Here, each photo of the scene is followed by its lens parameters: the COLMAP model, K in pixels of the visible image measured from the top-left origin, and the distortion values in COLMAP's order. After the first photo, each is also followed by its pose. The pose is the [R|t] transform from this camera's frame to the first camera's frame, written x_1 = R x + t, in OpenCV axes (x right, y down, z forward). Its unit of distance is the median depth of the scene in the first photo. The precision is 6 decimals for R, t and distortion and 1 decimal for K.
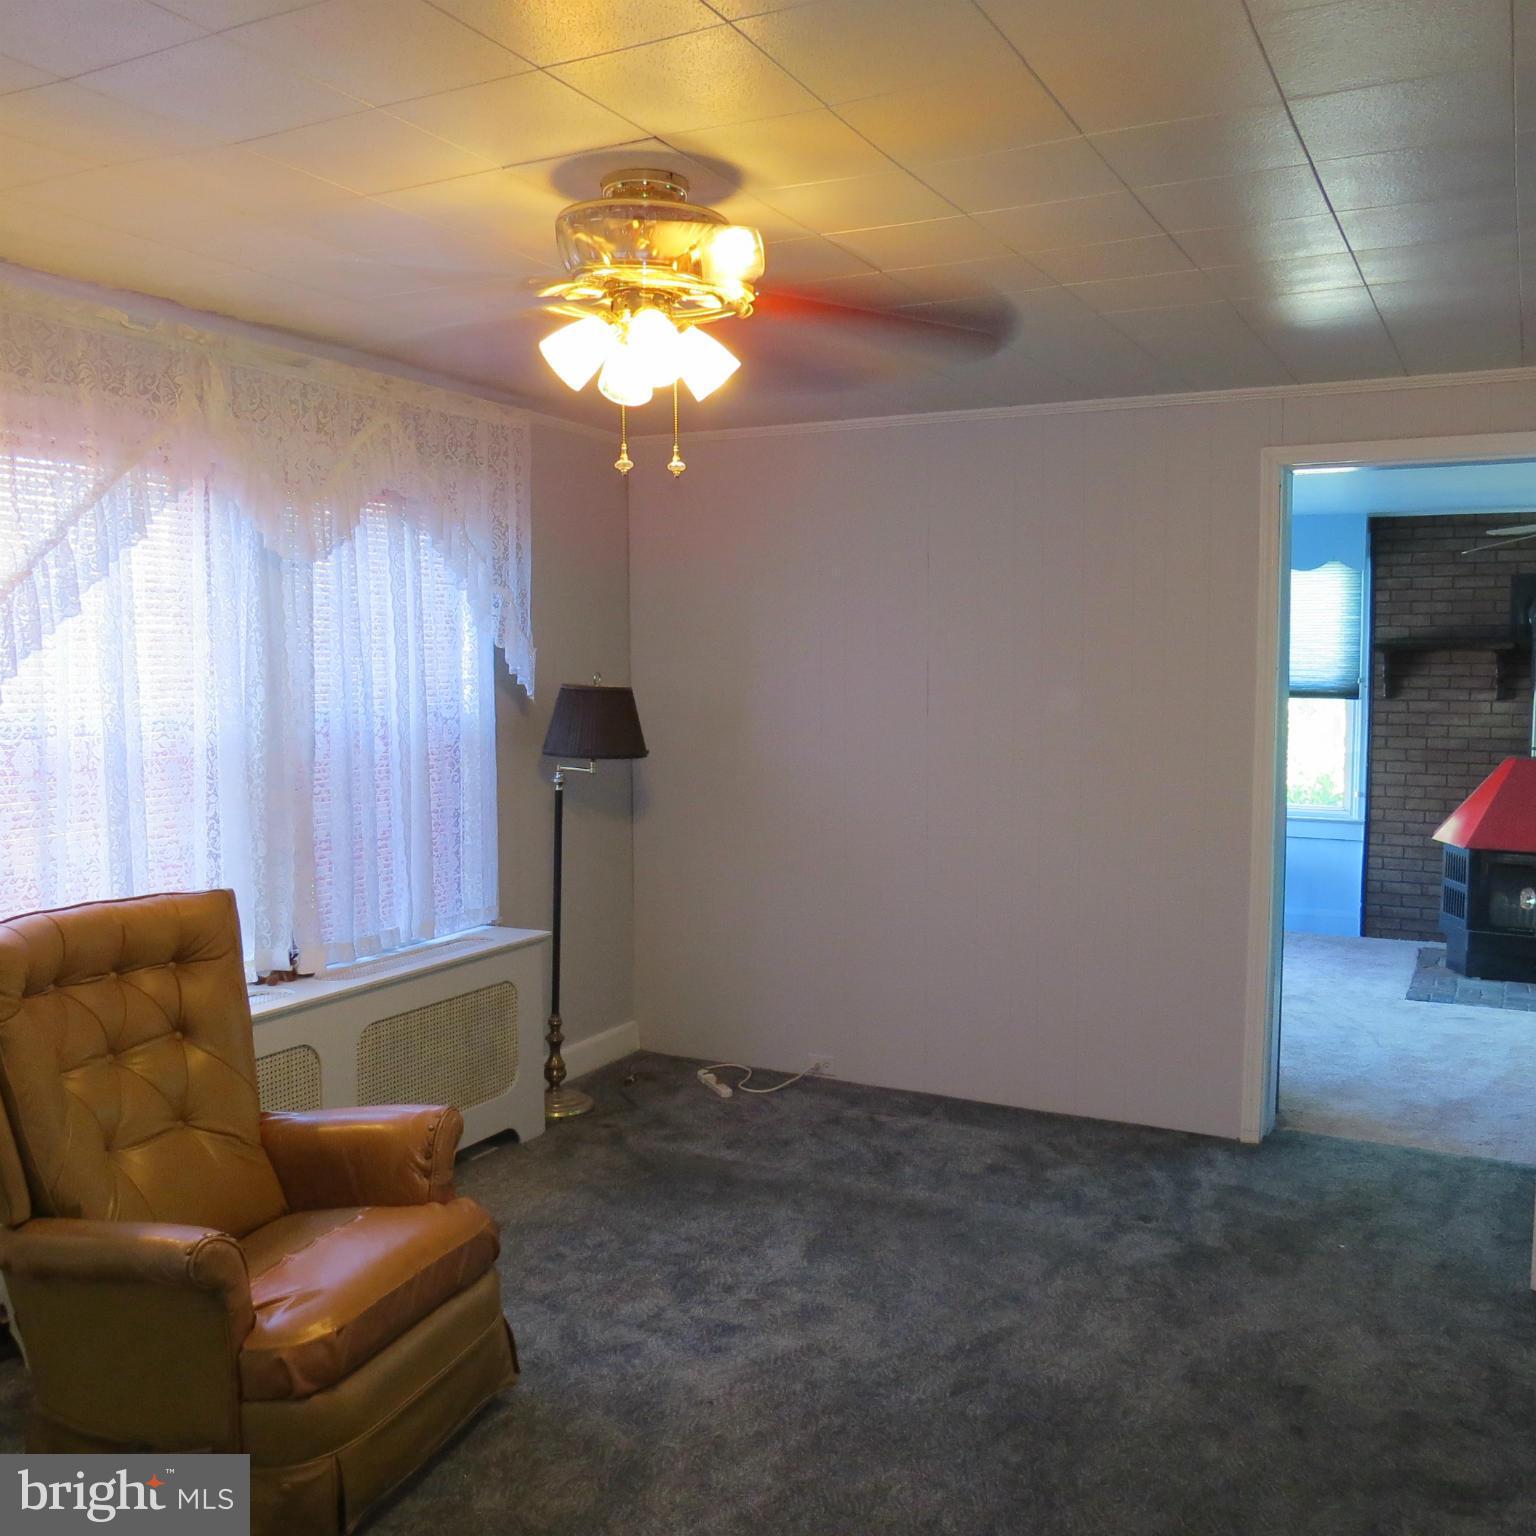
lens RADIAL K [[1496.0, 0, 771.4], [0, 1496.0, 764.8], [0, 0, 1]] dist [-0.022365, 0.000000]
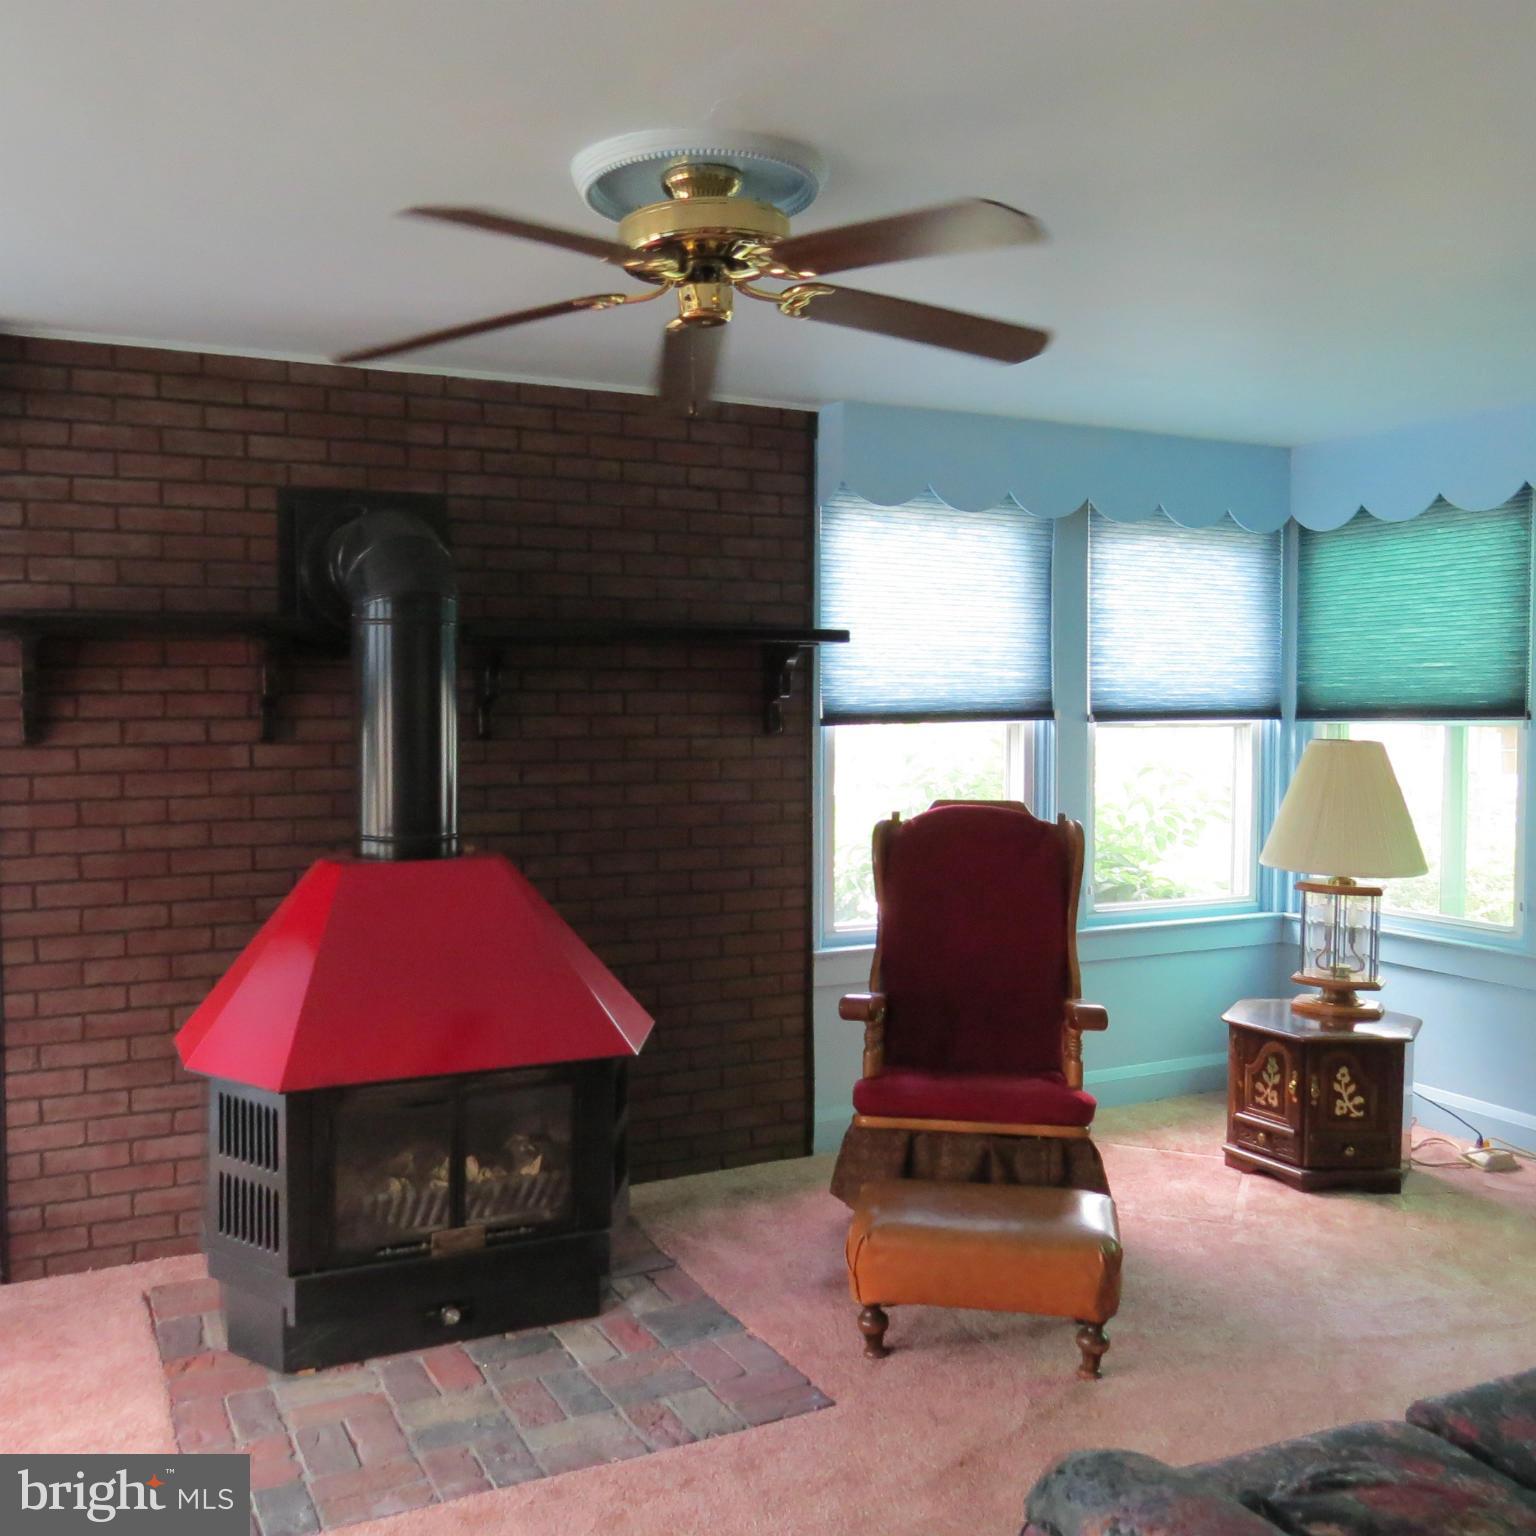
lens RADIAL K [[1496.0, 0, 770.4], [0, 1496.0, 754.1], [0, 0, 1]] dist [-0.022365, 0.000000]
pose [[0.583302, -0.041554, 0.811192, 0.184551], [0.054052, 0.998463, 0.012280, -0.035545], [-0.810455, 0.036684, 0.584651, 0.569497]]
